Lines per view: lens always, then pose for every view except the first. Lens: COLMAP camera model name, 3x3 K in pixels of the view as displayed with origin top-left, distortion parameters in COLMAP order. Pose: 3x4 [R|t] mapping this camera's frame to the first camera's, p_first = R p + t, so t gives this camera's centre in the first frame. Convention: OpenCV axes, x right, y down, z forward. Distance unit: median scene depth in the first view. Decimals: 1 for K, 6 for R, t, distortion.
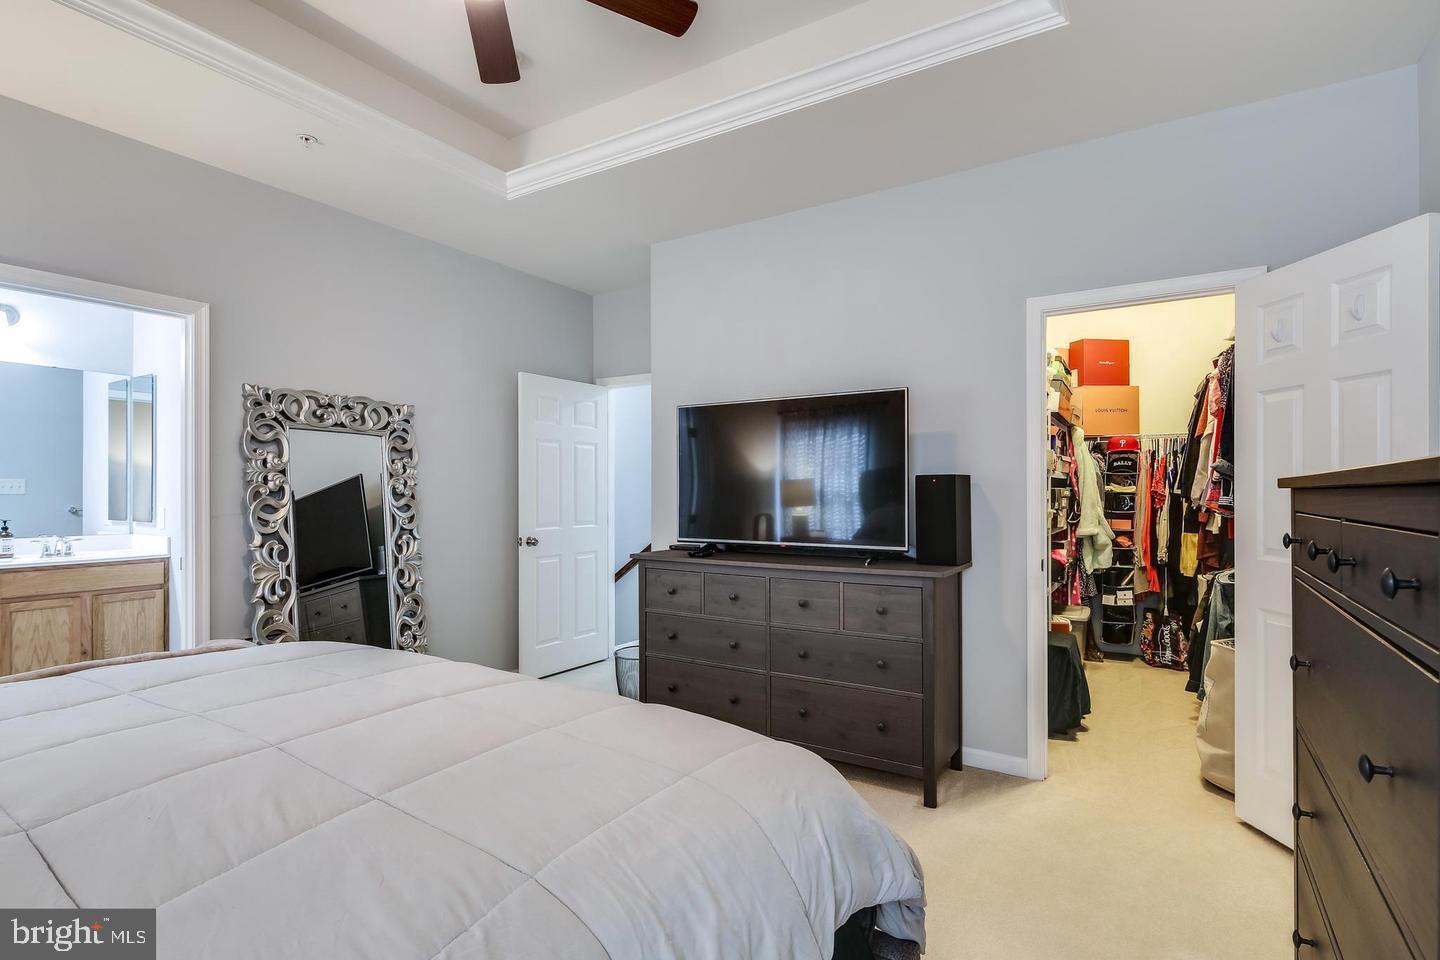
lens RADIAL K [[701.3, 0, 721.1], [0, 701.3, 487.0], [0, 0, 1]] dist [0.002974, -0.000813]
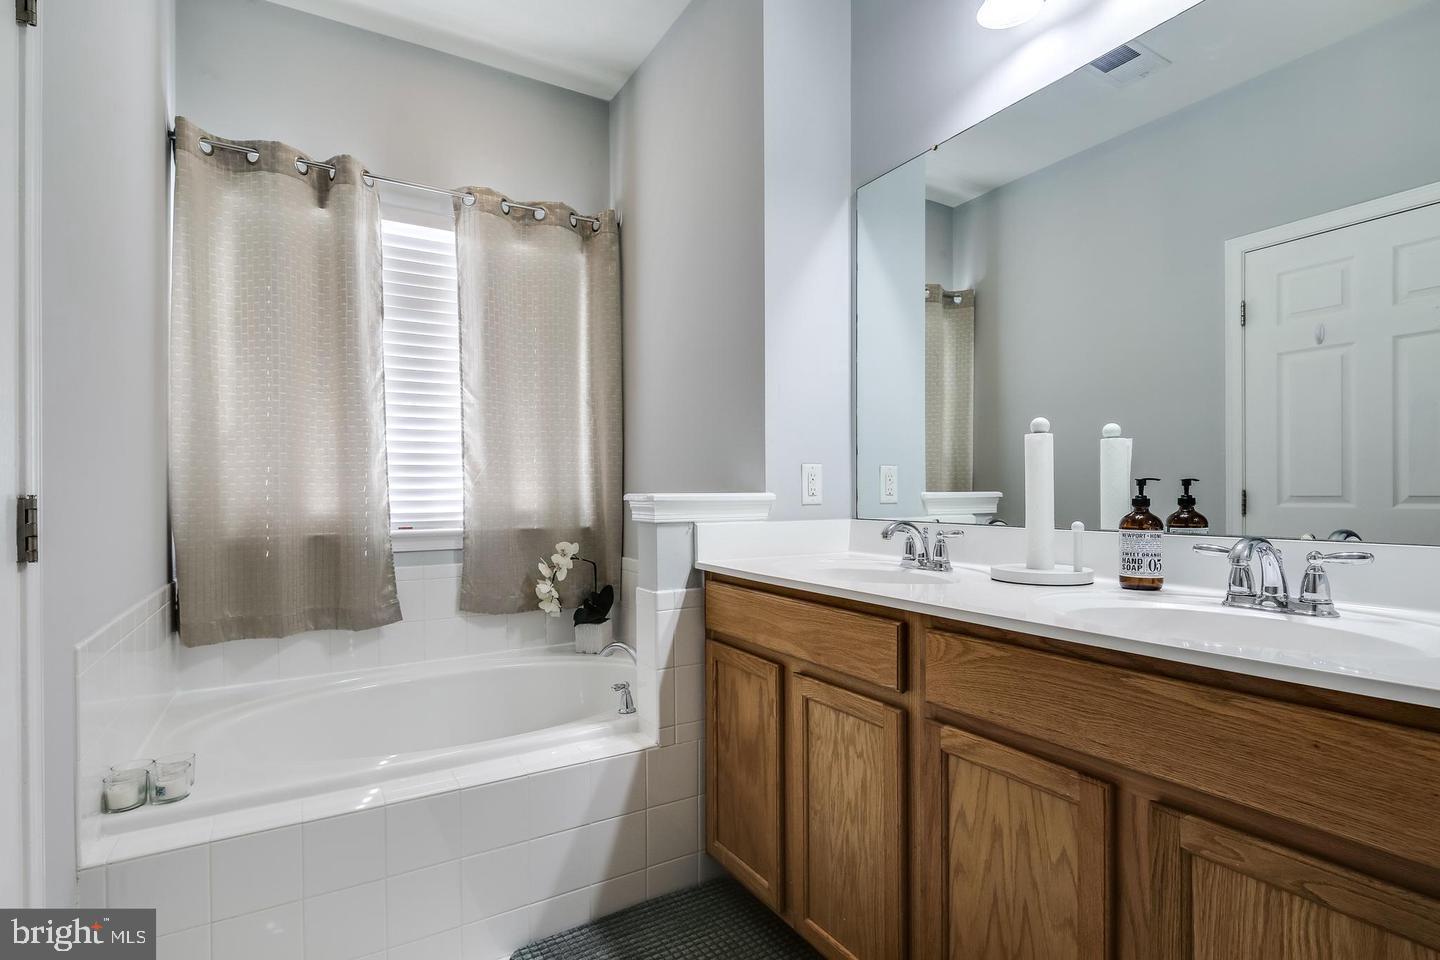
lens RADIAL K [[701.3, 0, 719.3], [0, 701.3, 486.0], [0, 0, 1]] dist [0.002974, -0.000813]
pose [[-0.440514, 0.004054, -0.897737, -0.659340], [0.013297, 0.999910, -0.002010, 0.053271], [0.897647, -0.012822, -0.440528, 1.029218]]
